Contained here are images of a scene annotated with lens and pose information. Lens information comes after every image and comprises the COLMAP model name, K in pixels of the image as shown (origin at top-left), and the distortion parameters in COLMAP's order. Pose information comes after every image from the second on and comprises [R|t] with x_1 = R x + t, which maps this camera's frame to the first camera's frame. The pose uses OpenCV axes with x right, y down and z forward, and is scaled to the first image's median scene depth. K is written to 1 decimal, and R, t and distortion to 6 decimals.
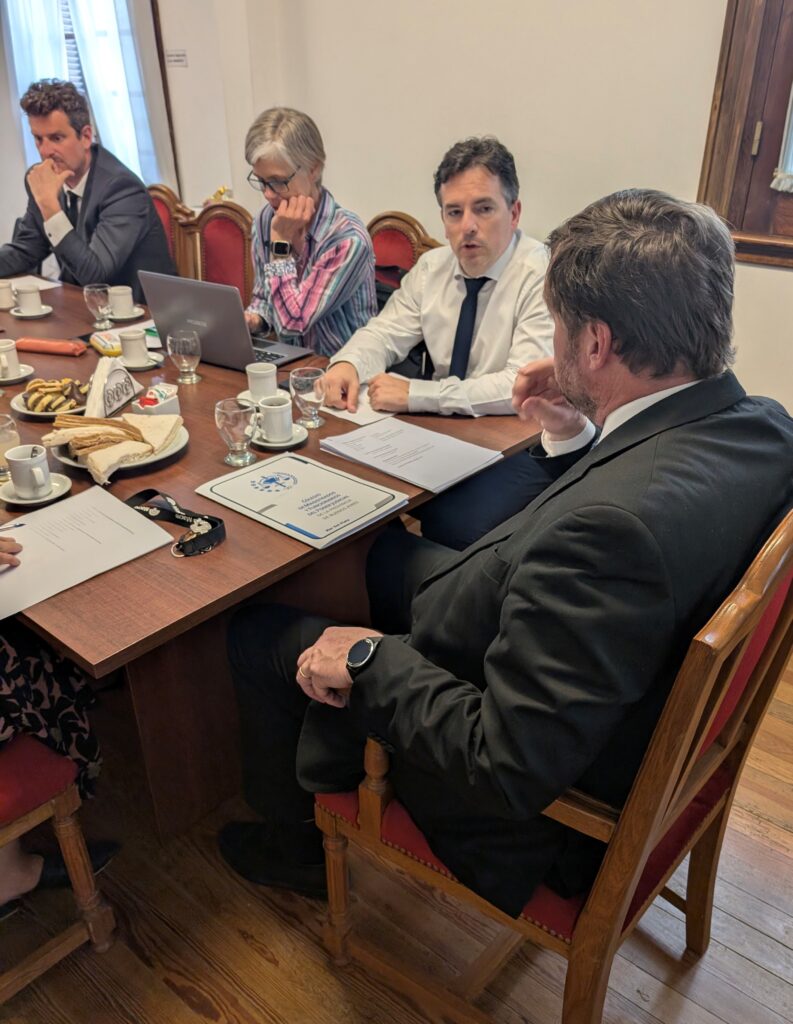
lens RADIAL K [[895.0, 0, 396.5], [0, 895.0, 512.0], [0, 0, 1]] dist [-0.000168, -0.000071]
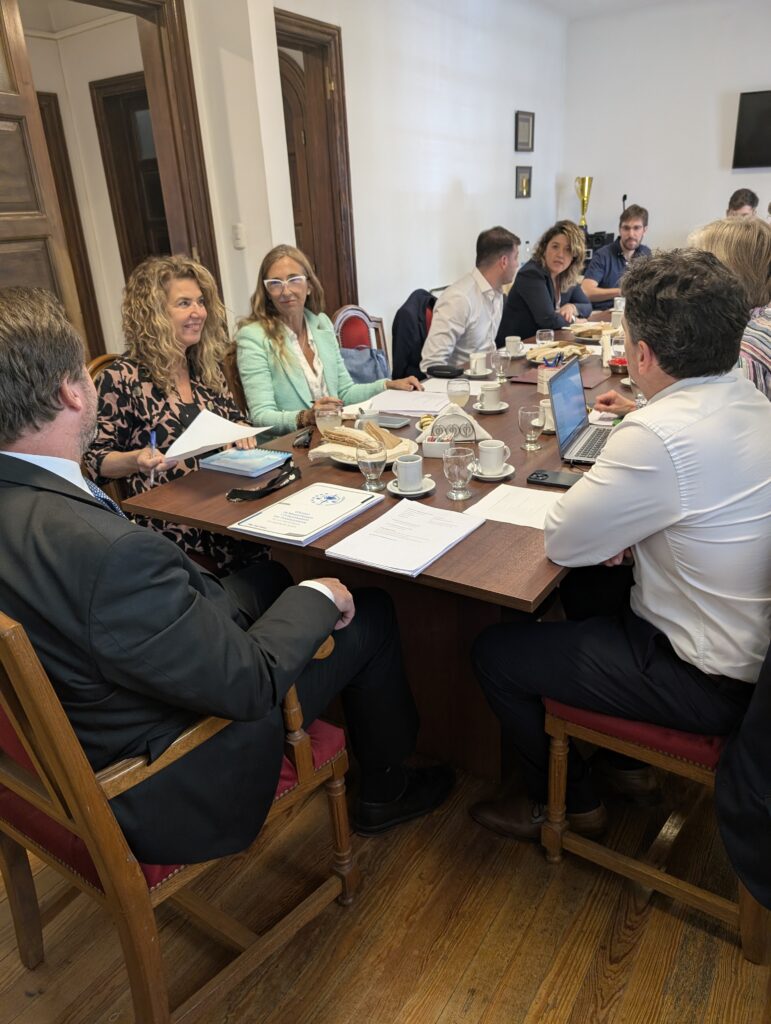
lens RADIAL K [[711.9, 0, 385.5], [0, 711.9, 512.0], [0, 0, 1]] dist [0.000092, -0.000013]
pose [[0.126152, 0.374066, -0.918782, 0.871623], [-0.388459, 0.870845, 0.301213, -0.373599], [0.912790, 0.318910, 0.255168, 0.791095]]
